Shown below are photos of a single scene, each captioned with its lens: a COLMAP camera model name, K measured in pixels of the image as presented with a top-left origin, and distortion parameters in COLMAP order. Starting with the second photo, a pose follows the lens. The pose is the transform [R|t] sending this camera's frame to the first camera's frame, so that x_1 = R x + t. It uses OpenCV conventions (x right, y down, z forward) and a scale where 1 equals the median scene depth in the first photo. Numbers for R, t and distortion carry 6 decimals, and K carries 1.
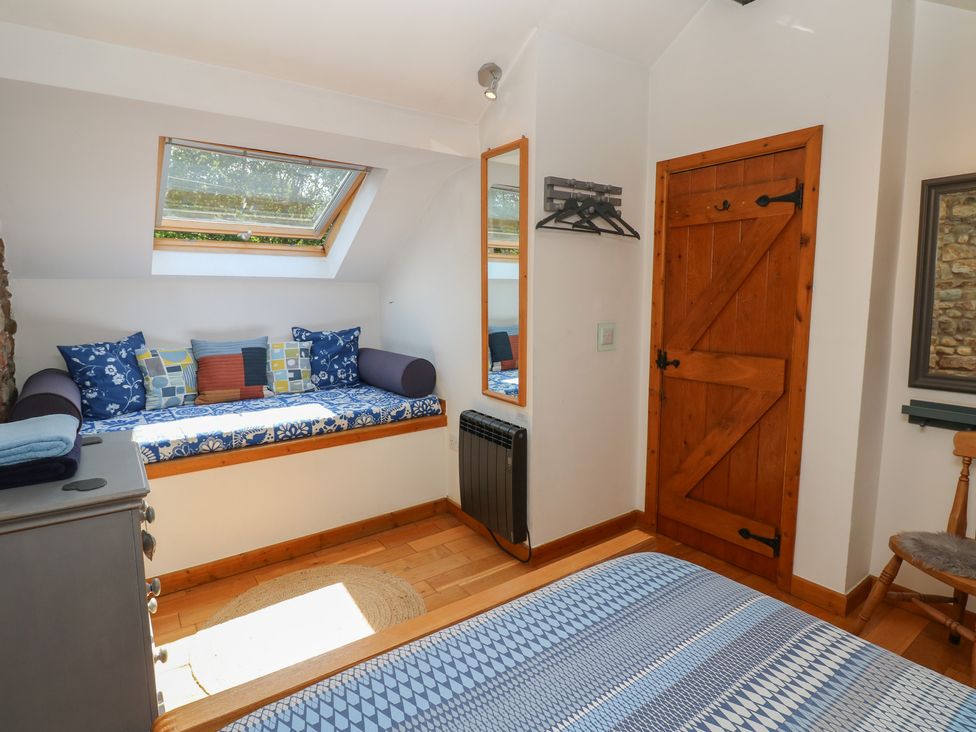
lens RADIAL K [[521.9, 0, 484.0], [0, 521.9, 361.8], [0, 0, 1]] dist [-0.004460, -0.011696]
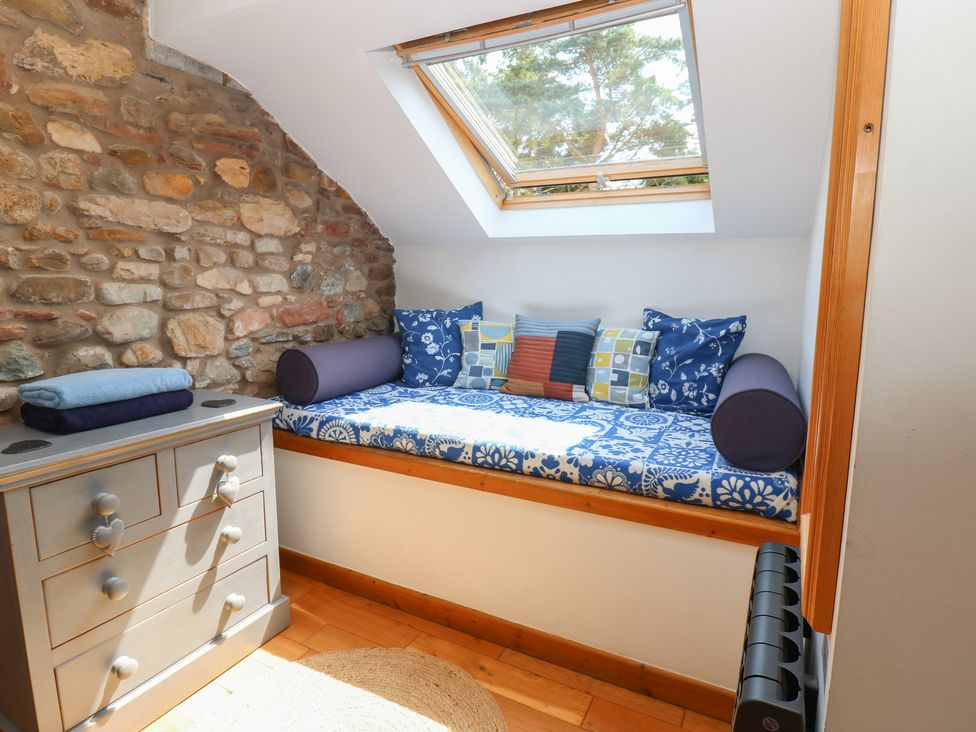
lens RADIAL K [[521.9, 0, 492.9], [0, 521.9, 362.1], [0, 0, 1]] dist [-0.004460, -0.011696]
pose [[0.468569, 0.144013, -0.871609, 0.171721], [-0.127794, 0.987296, 0.094426, -0.044452], [0.874135, 0.067141, 0.481020, 0.612761]]
